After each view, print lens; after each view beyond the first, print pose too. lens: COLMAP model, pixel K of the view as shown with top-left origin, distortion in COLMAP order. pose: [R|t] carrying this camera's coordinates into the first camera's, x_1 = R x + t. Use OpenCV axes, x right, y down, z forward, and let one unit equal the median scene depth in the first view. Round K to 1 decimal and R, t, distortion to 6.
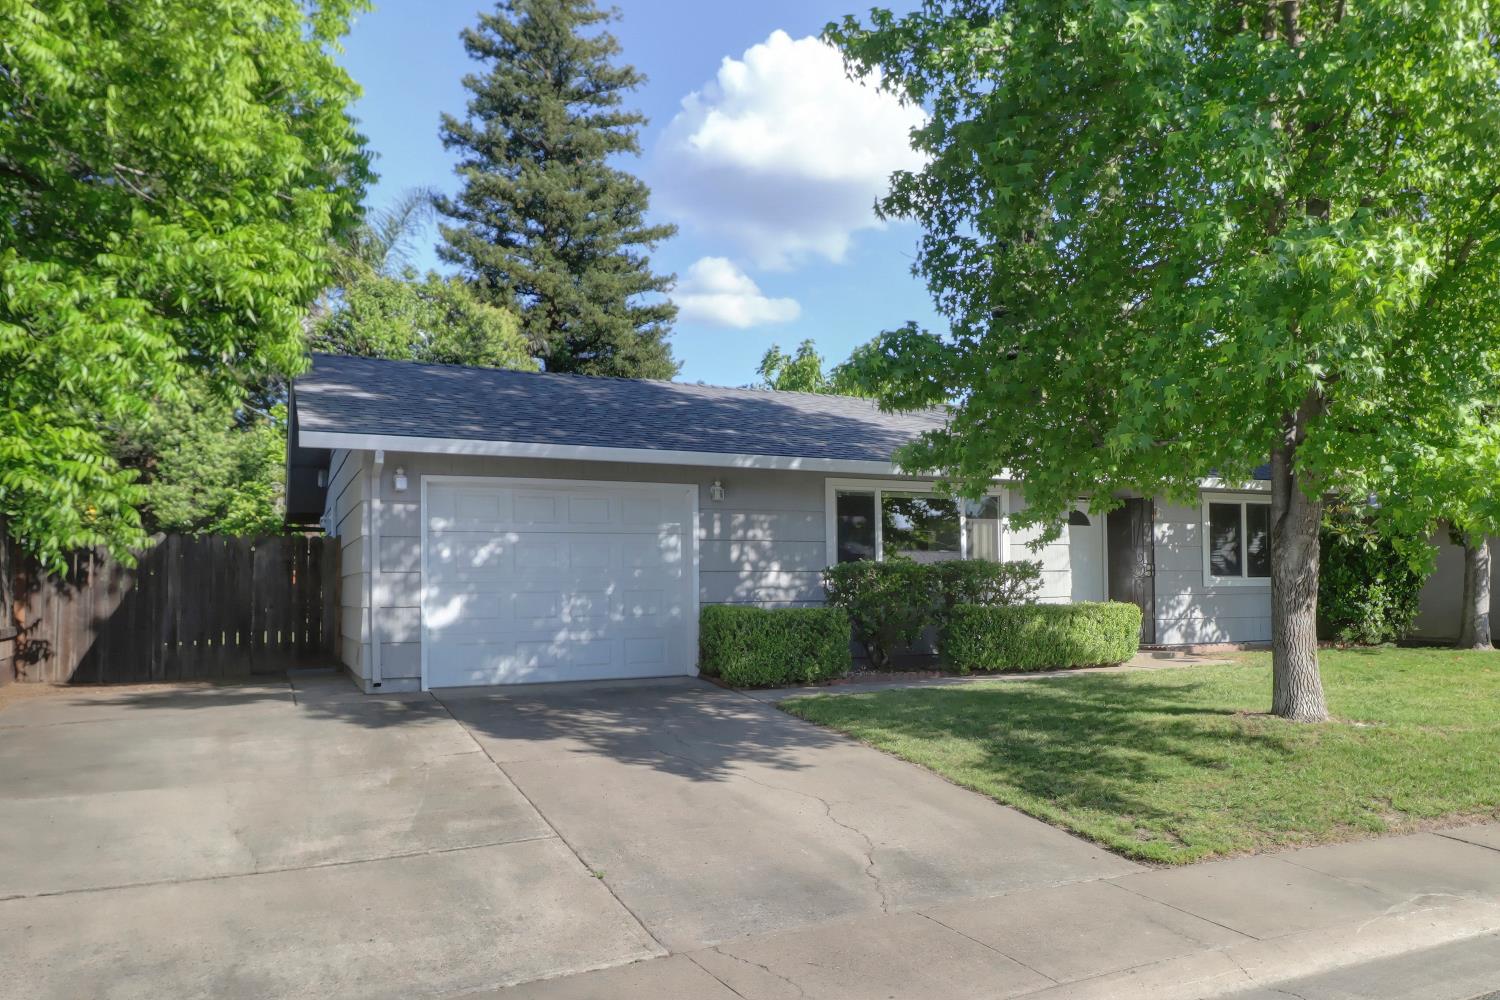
lens RADIAL K [[663.2, 0, 745.5], [0, 663.2, 477.3], [0, 0, 1]] dist [0.002493, -0.013963]
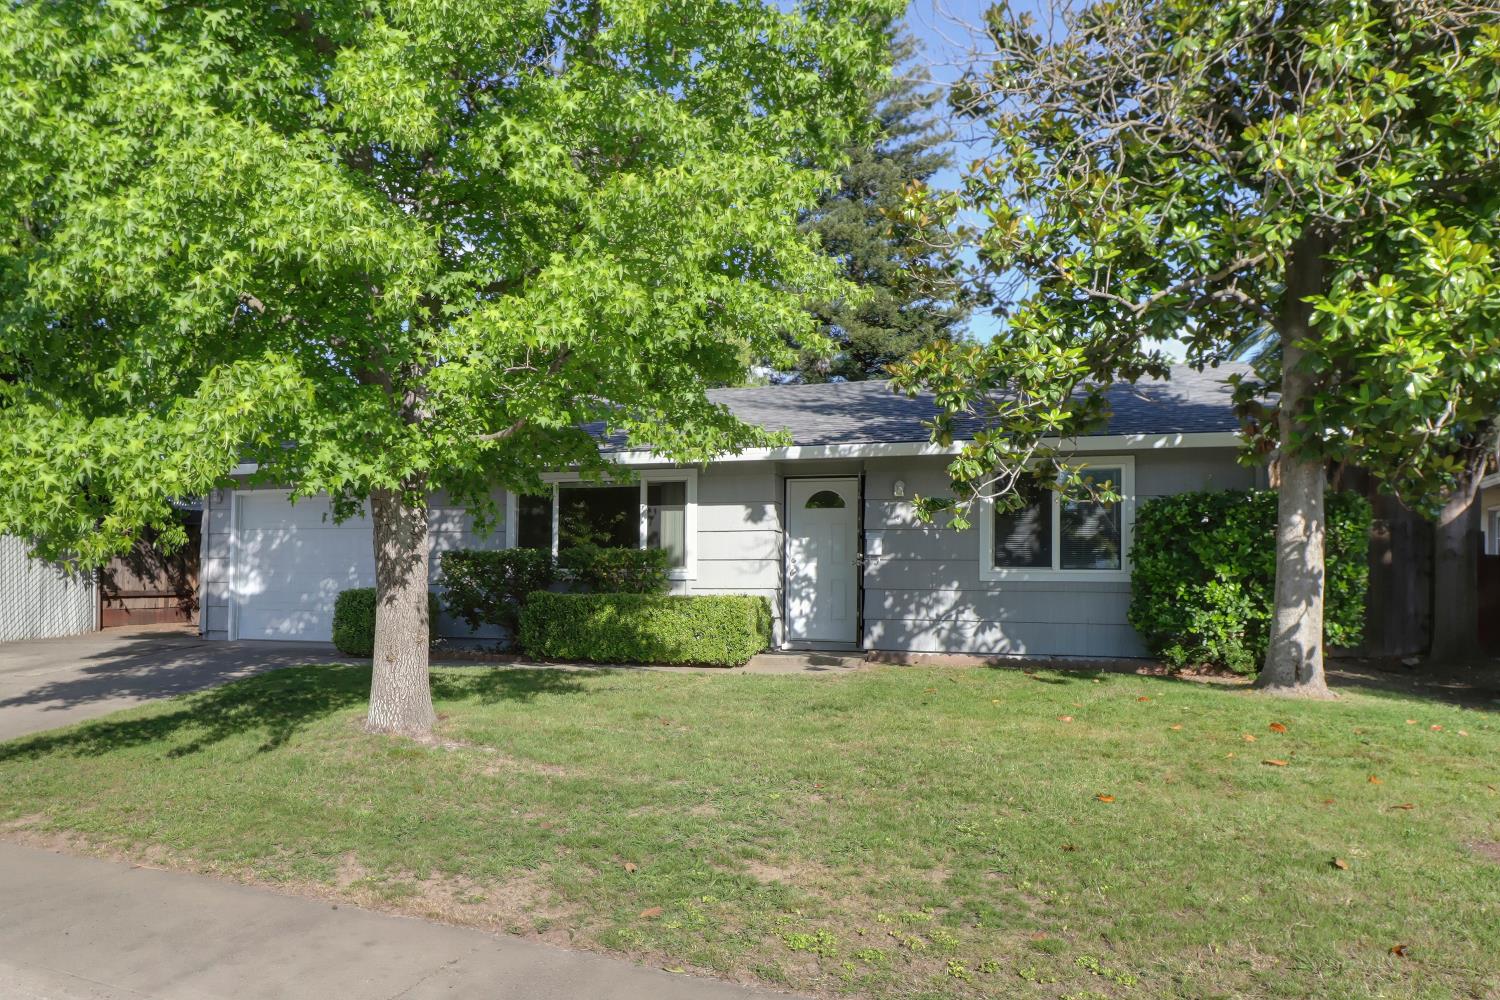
lens RADIAL K [[663.2, 0, 745.5], [0, 663.2, 477.3], [0, 0, 1]] dist [0.002493, -0.013963]
pose [[0.871778, -0.058944, -0.486343, 0.857830], [0.065568, 0.997842, -0.003404, 0.030558], [0.485494, -0.028921, 0.873762, 0.202538]]
